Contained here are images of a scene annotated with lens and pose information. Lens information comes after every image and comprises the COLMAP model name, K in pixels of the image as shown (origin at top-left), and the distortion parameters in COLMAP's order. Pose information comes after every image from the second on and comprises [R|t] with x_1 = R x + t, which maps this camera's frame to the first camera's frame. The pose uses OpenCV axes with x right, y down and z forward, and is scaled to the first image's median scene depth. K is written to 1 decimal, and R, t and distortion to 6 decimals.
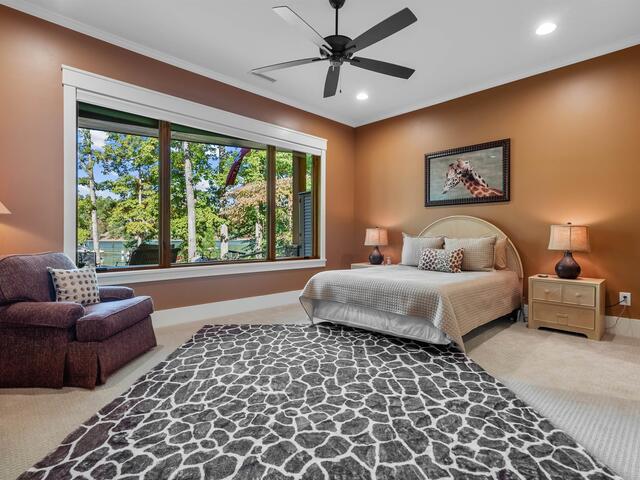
lens RADIAL K [[336.4, 0, 320.0], [0, 336.4, 240.0], [0, 0, 1]] dist [-0.001416, 0.000006]
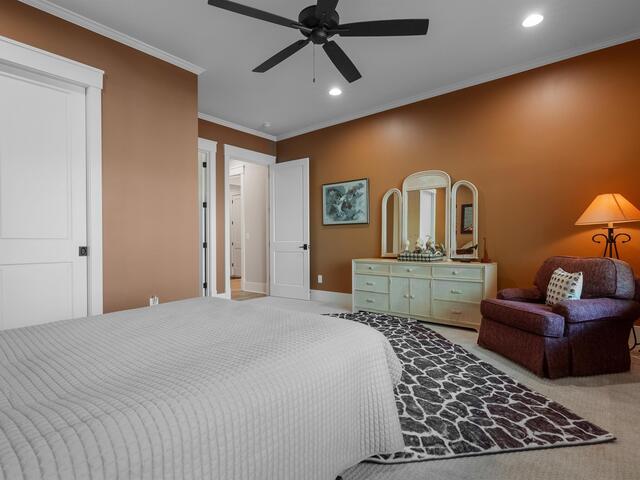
lens RADIAL K [[336.4, 0, 320.0], [0, 336.4, 240.0], [0, 0, 1]] dist [-0.001416, 0.000006]
pose [[-0.993238, 0.000892, -0.116092, 0.153959], [-0.000995, 0.999868, 0.016194, -0.031500], [0.116092, 0.016200, -0.993106, 1.946157]]
